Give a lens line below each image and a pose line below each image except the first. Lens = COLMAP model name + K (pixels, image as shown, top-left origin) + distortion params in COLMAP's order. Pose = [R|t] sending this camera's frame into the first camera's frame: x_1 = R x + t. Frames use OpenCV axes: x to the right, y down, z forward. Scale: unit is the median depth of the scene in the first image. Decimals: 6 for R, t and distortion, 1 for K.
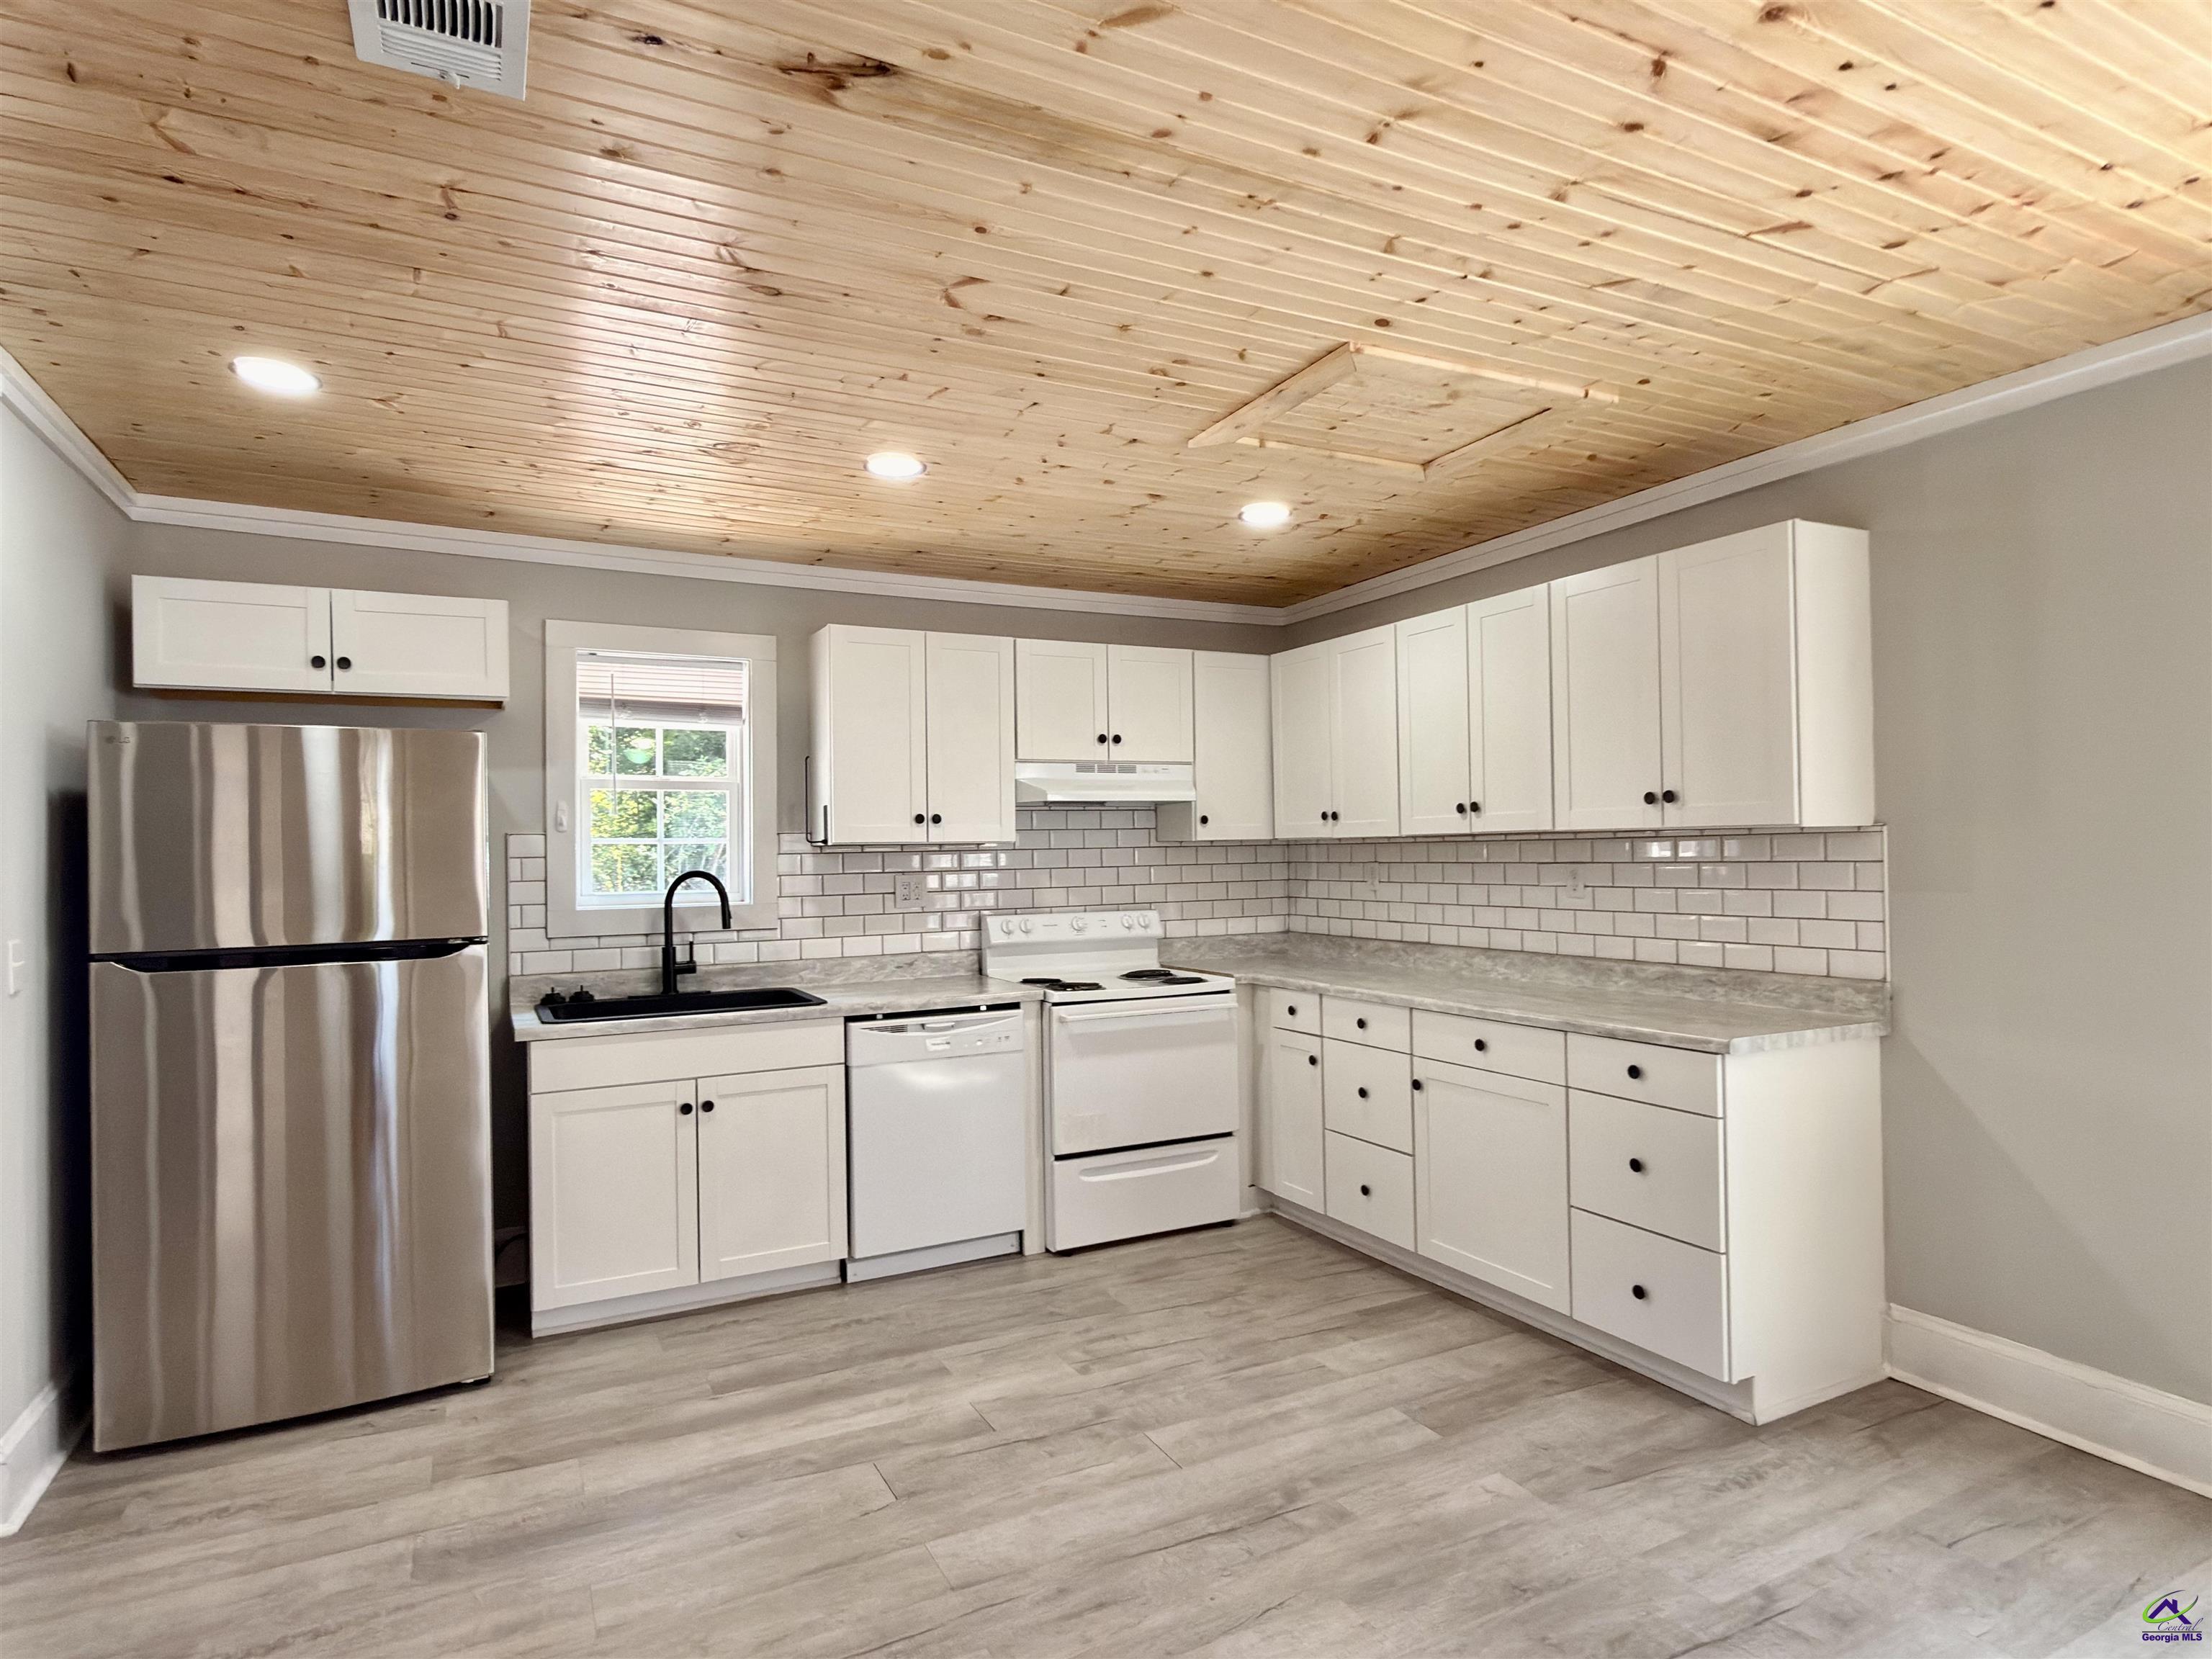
lens RADIAL K [[1203.0, 0, 1099.7], [0, 1203.0, 834.7], [0, 0, 1]] dist [0.000958, -0.000104]
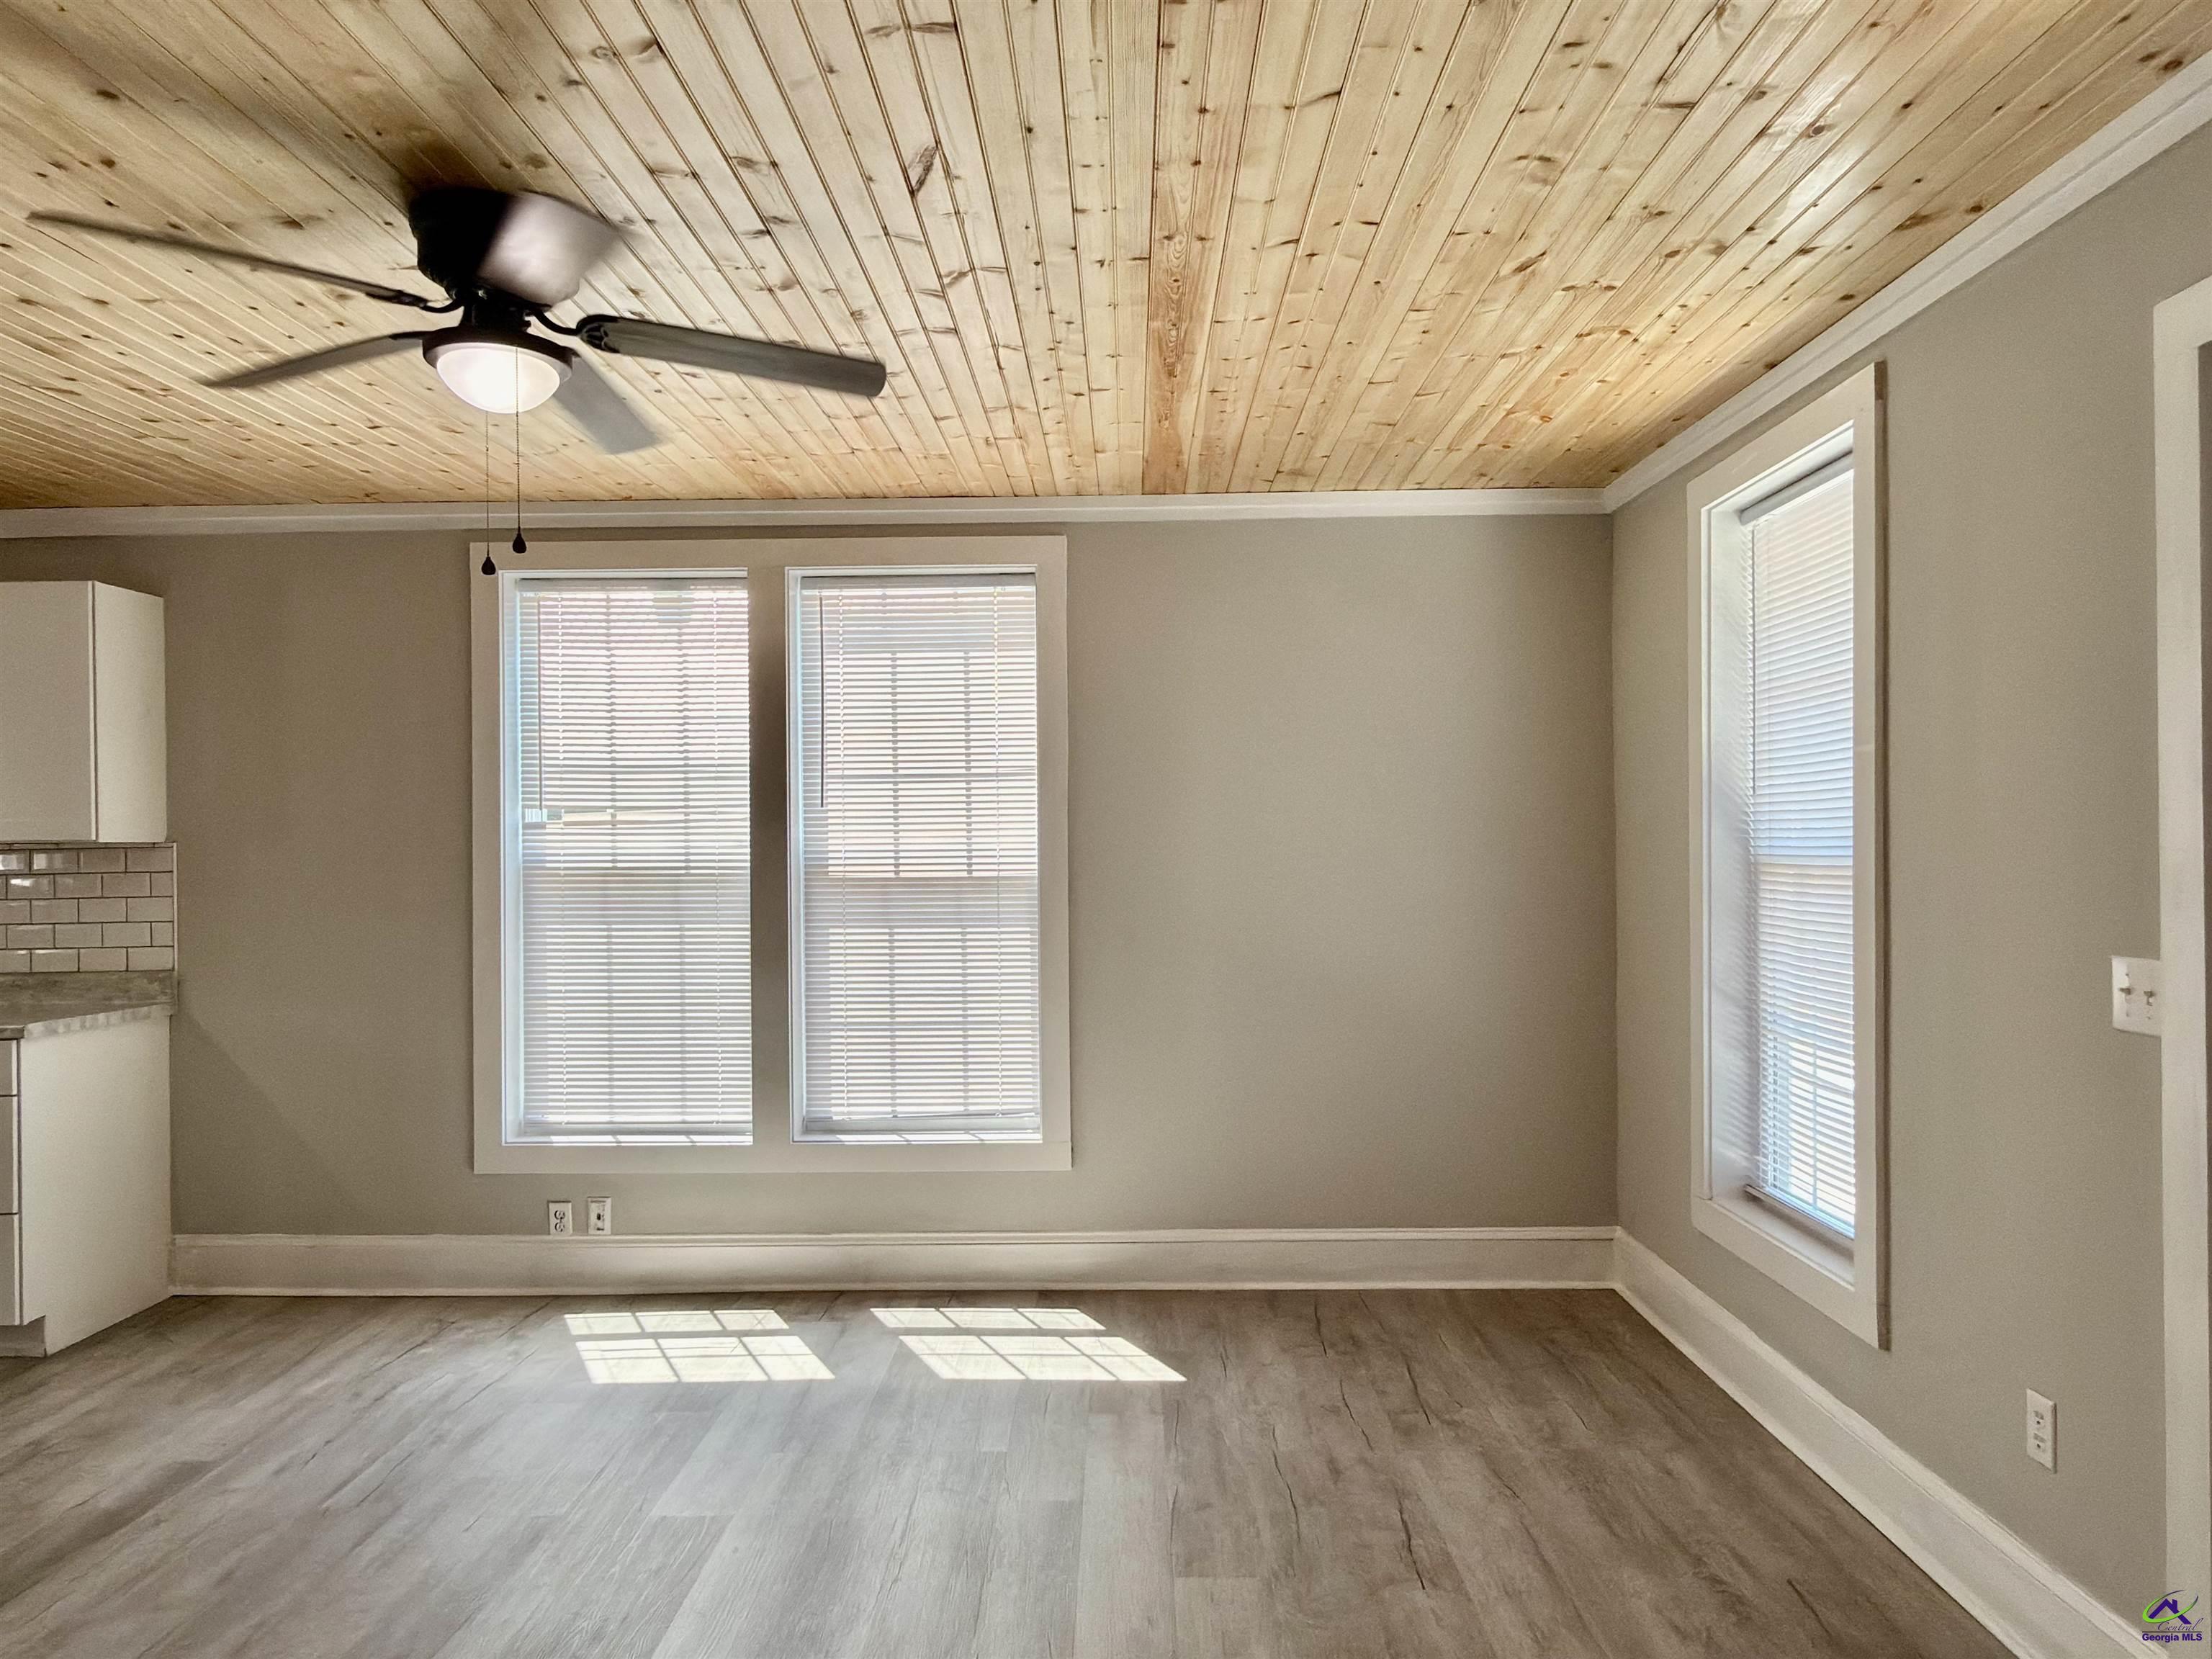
lens RADIAL K [[1455.5, 0, 1092.6], [0, 1455.5, 849.1], [0, 0, 1]] dist [0.002370, 0.002276]
pose [[0.477035, 0.008713, 0.878841, -0.177348], [-0.007316, 0.999956, -0.005942, 0.001099], [-0.878854, -0.003595, 0.477077, -0.460337]]
